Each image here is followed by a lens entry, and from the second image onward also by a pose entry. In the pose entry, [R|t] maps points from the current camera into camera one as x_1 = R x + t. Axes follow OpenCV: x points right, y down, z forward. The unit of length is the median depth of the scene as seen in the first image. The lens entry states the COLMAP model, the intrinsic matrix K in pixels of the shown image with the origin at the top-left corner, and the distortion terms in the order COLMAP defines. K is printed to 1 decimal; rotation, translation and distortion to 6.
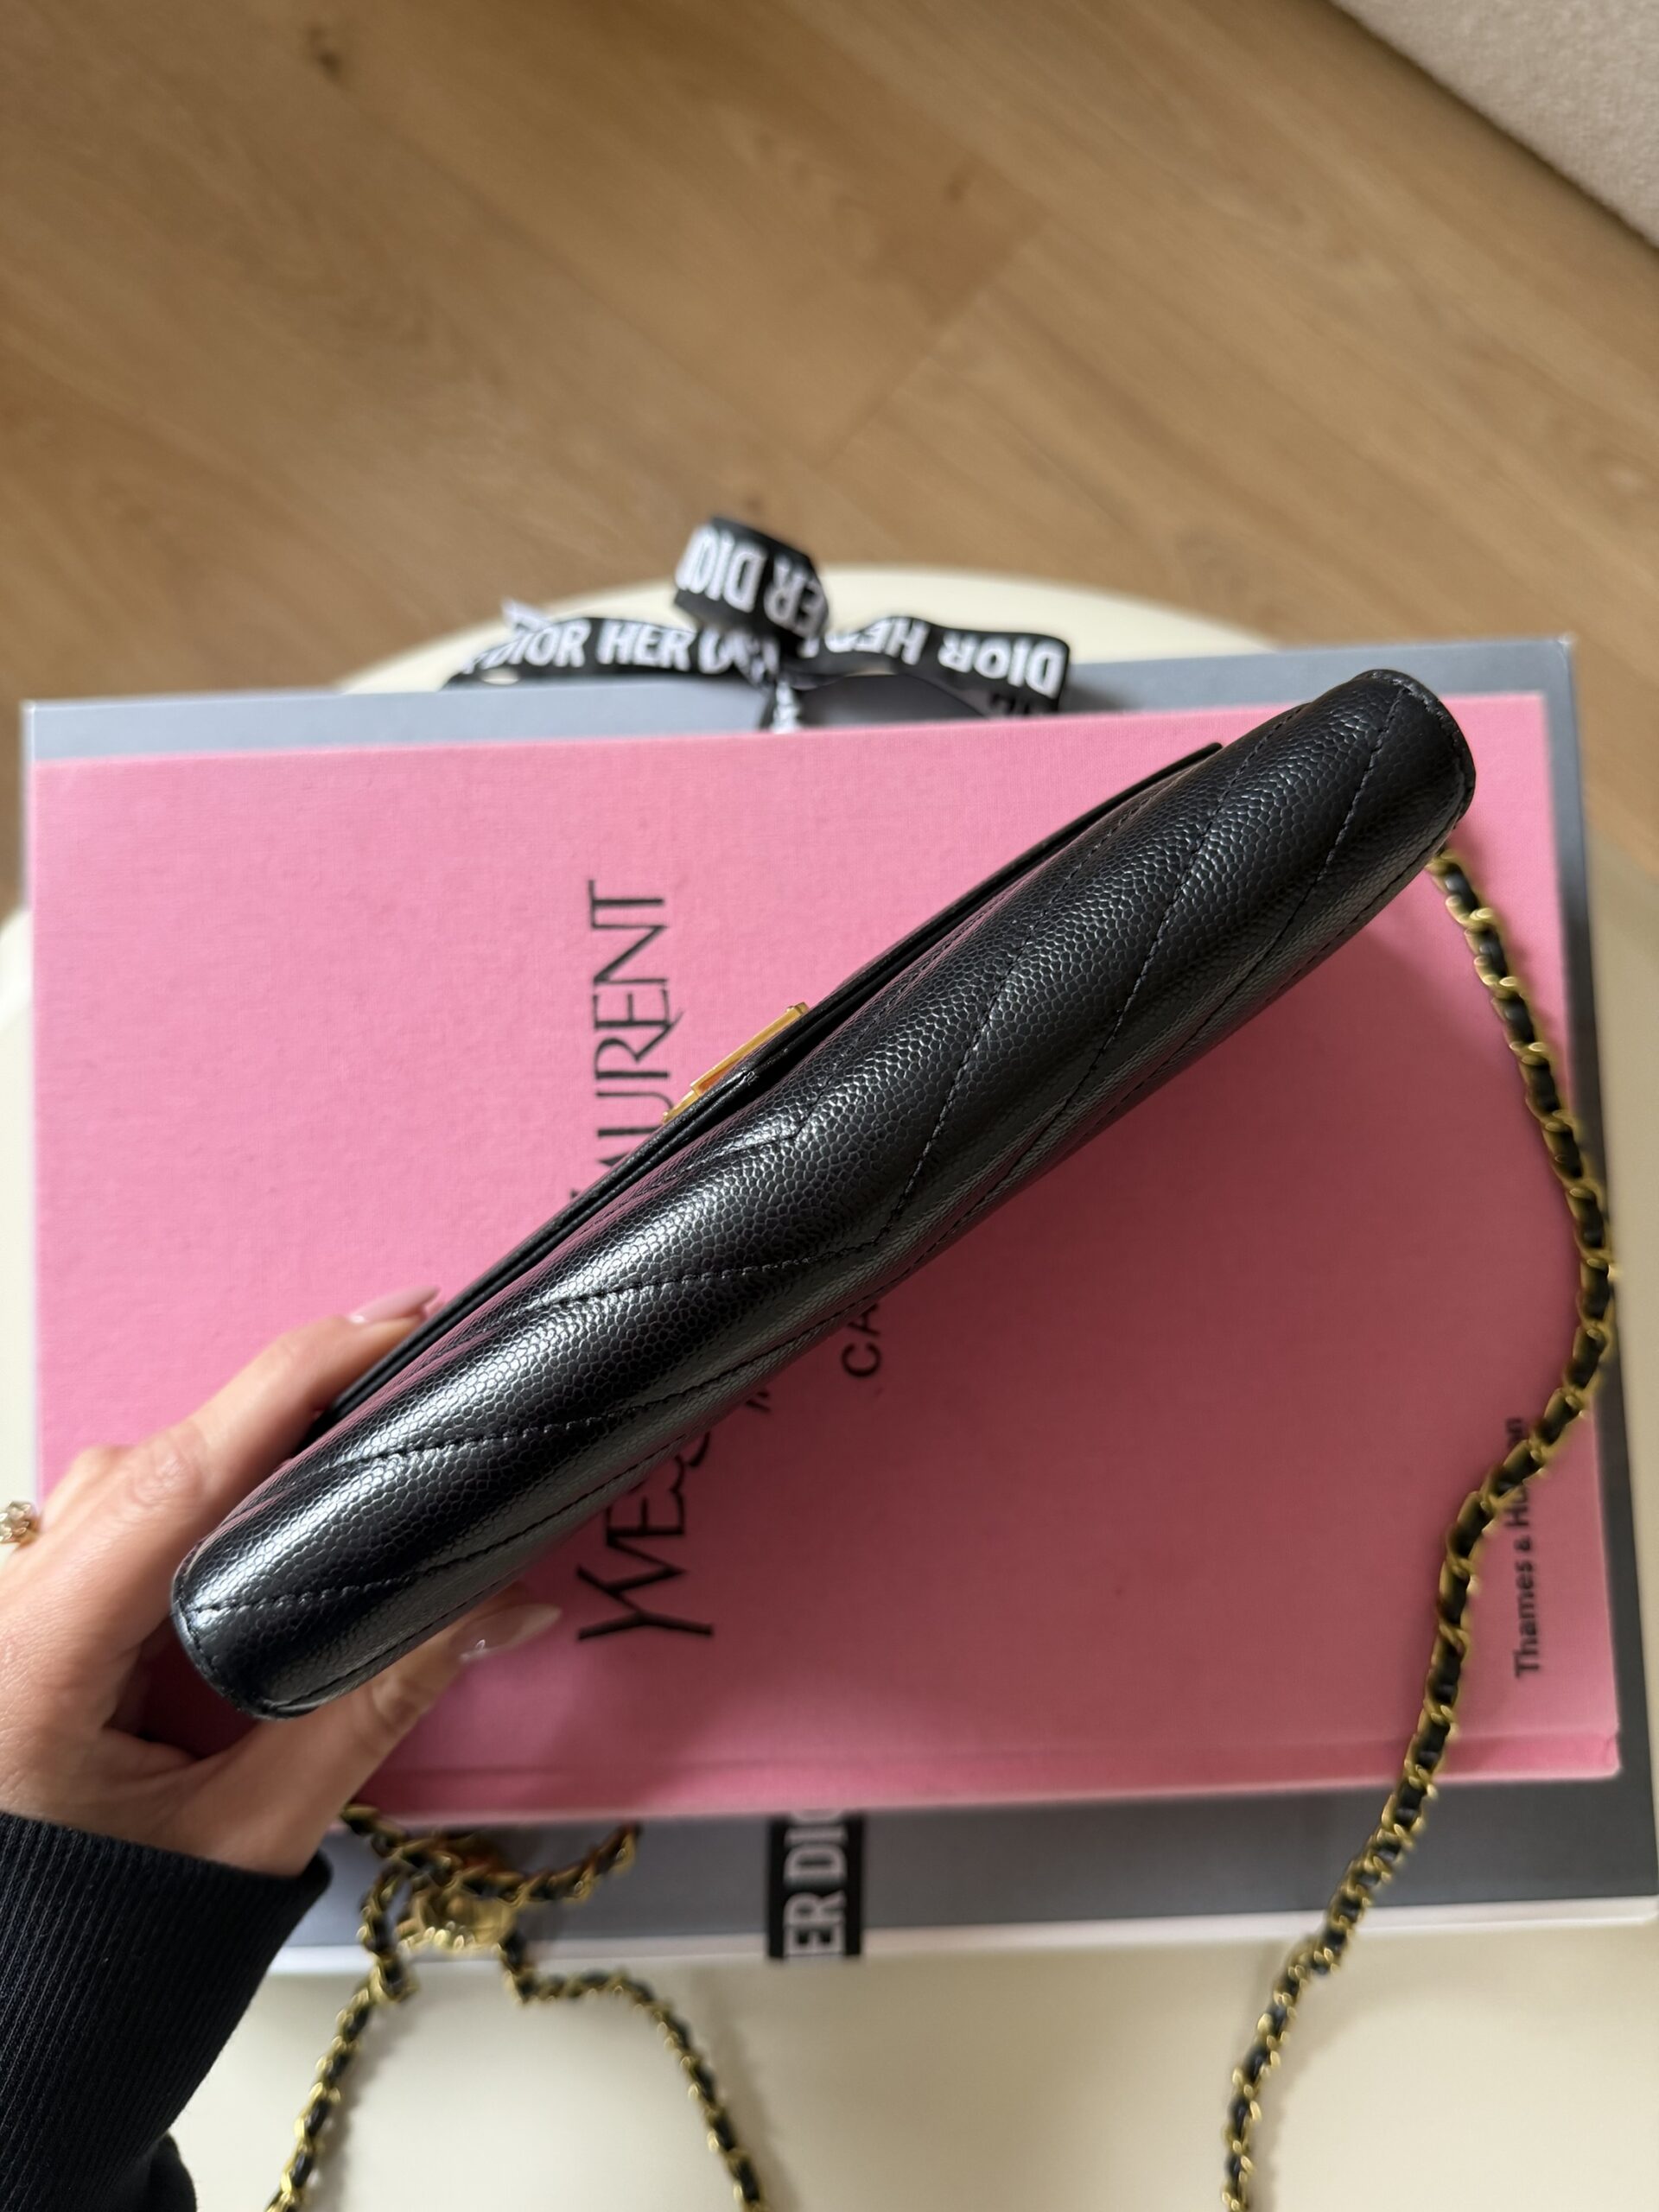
lens RADIAL K [[1729.3, 0, 828.0], [0, 1729.3, 1113.7], [0, 0, 1]] dist [0.000761, -0.027090]
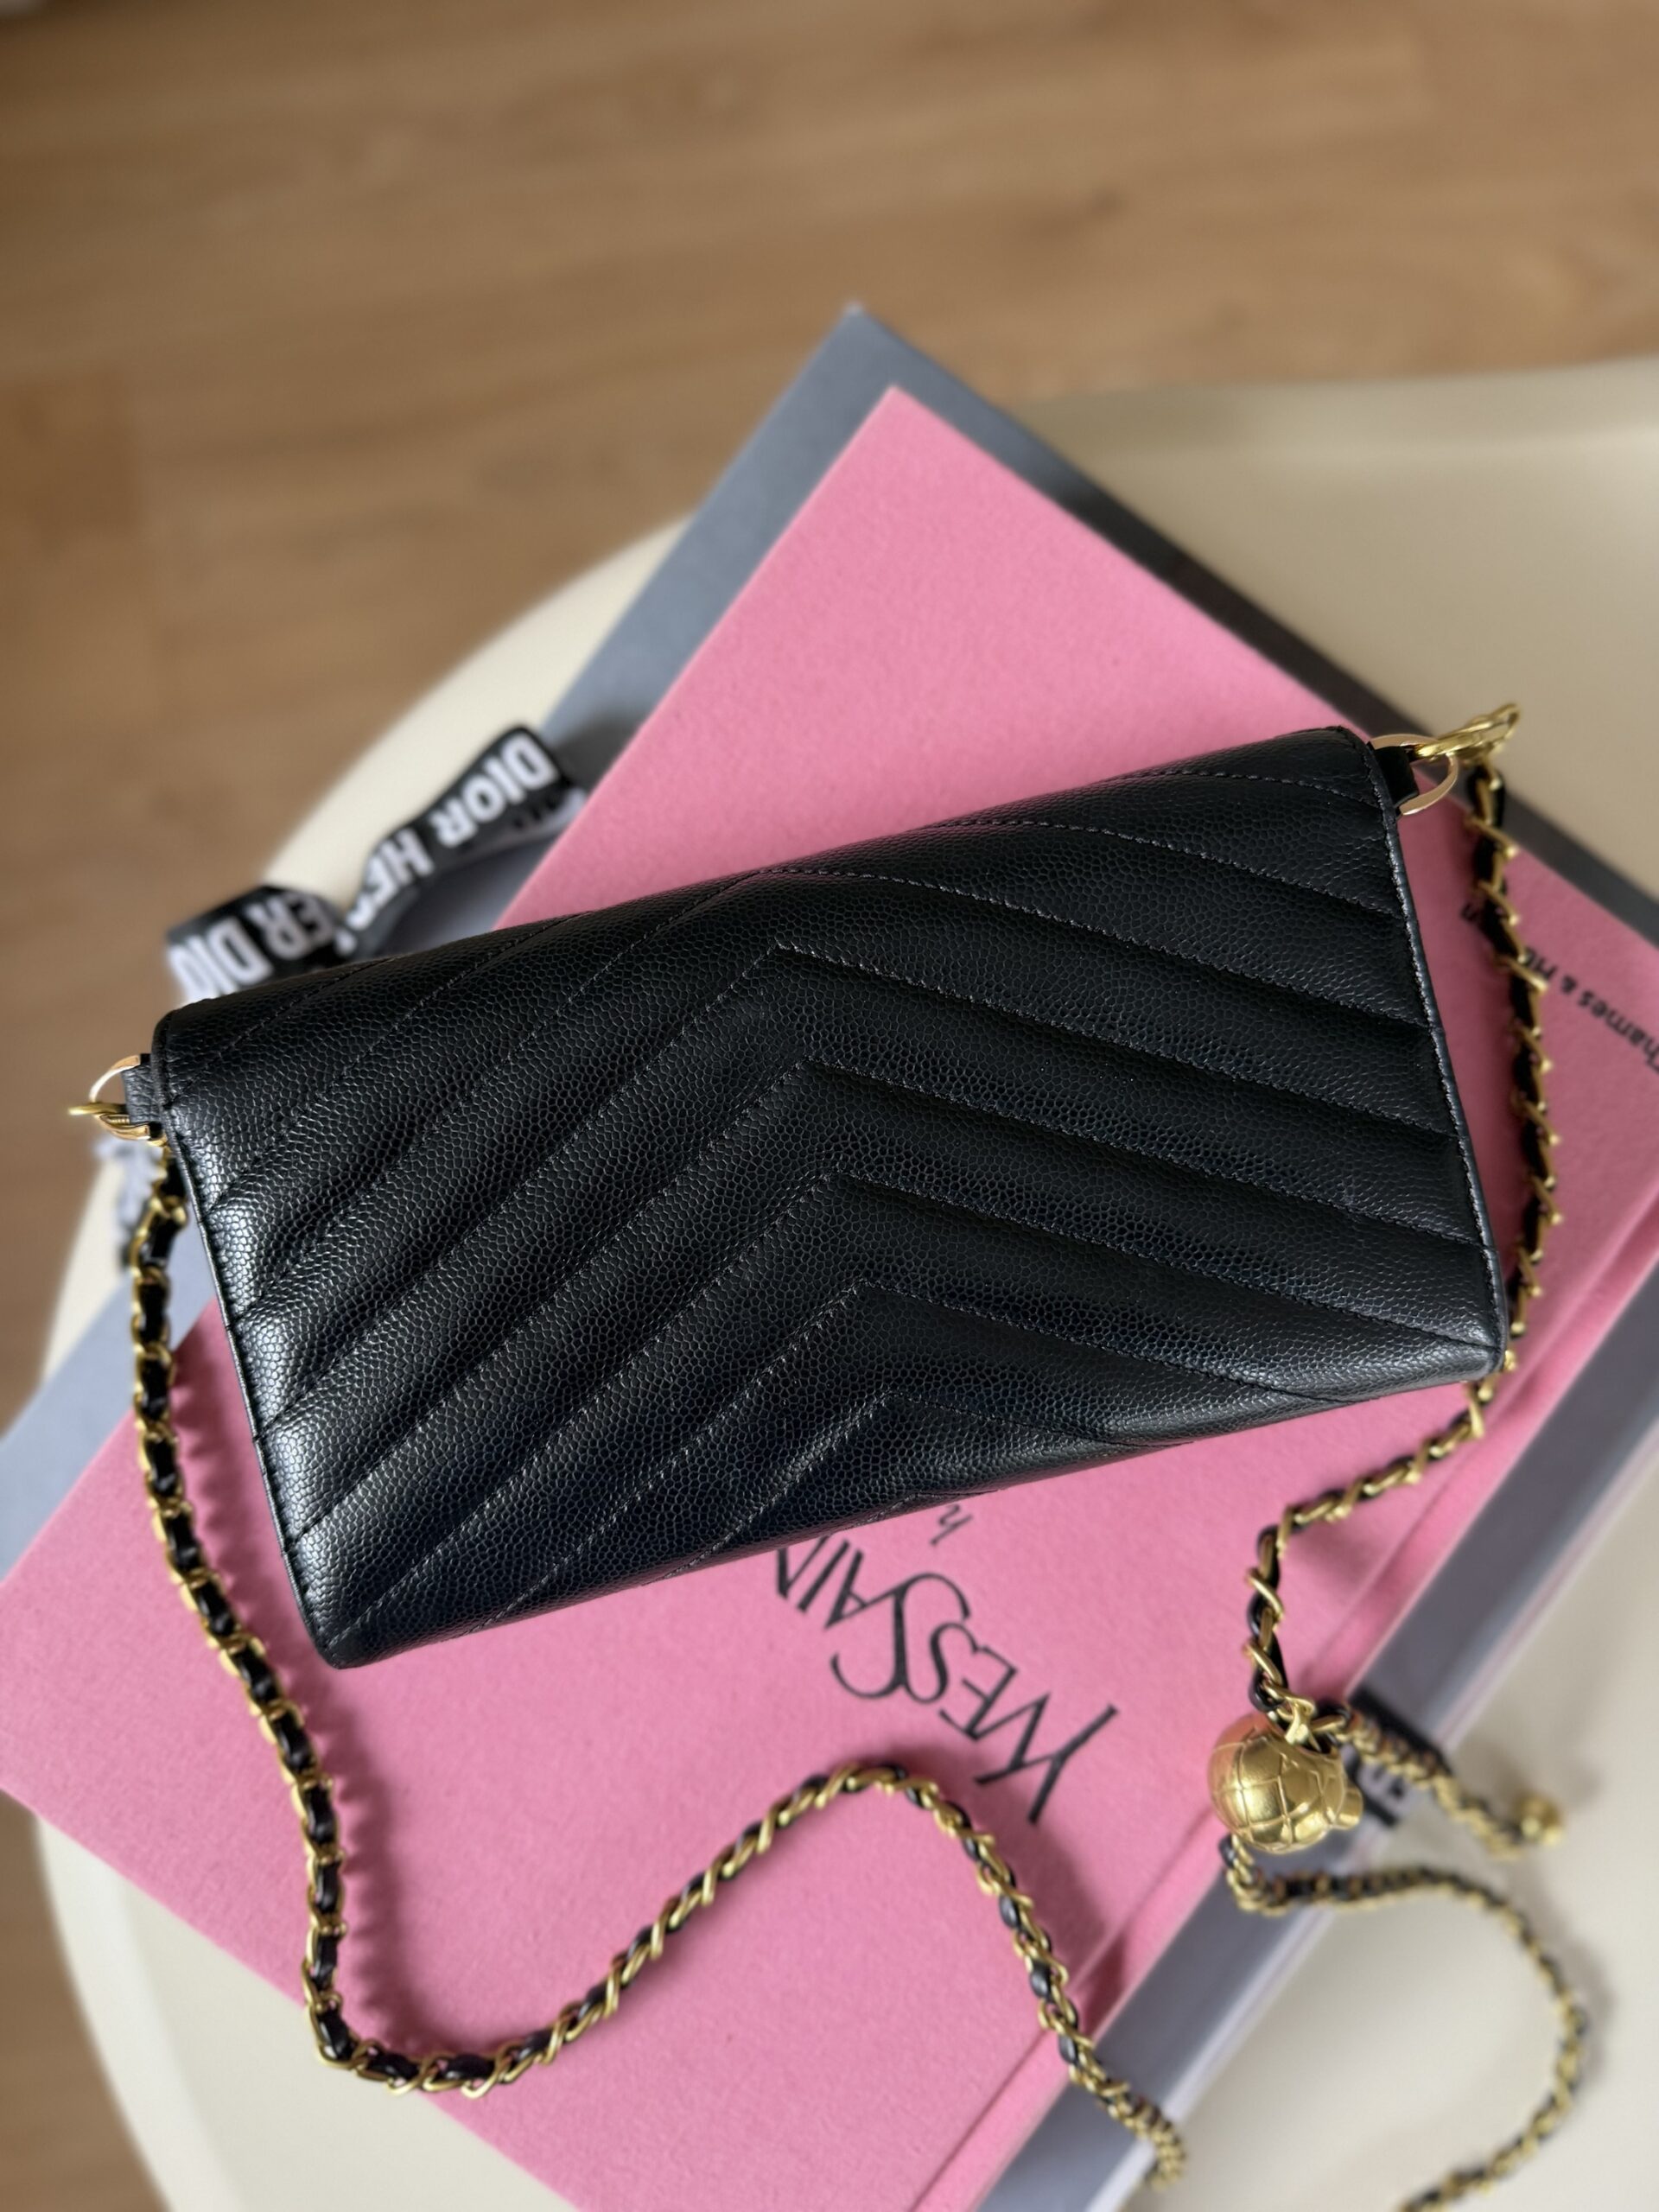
lens RADIAL K [[1729.3, 0, 847.4], [0, 1729.3, 1133.7], [0, 0, 1]] dist [0.000761, -0.027090]
pose [[0.626463, -0.778565, 0.037159, 0.042993], [0.774526, 0.627148, 0.082431, -0.074496], [-0.087482, -0.022860, 0.995904, 0.063000]]
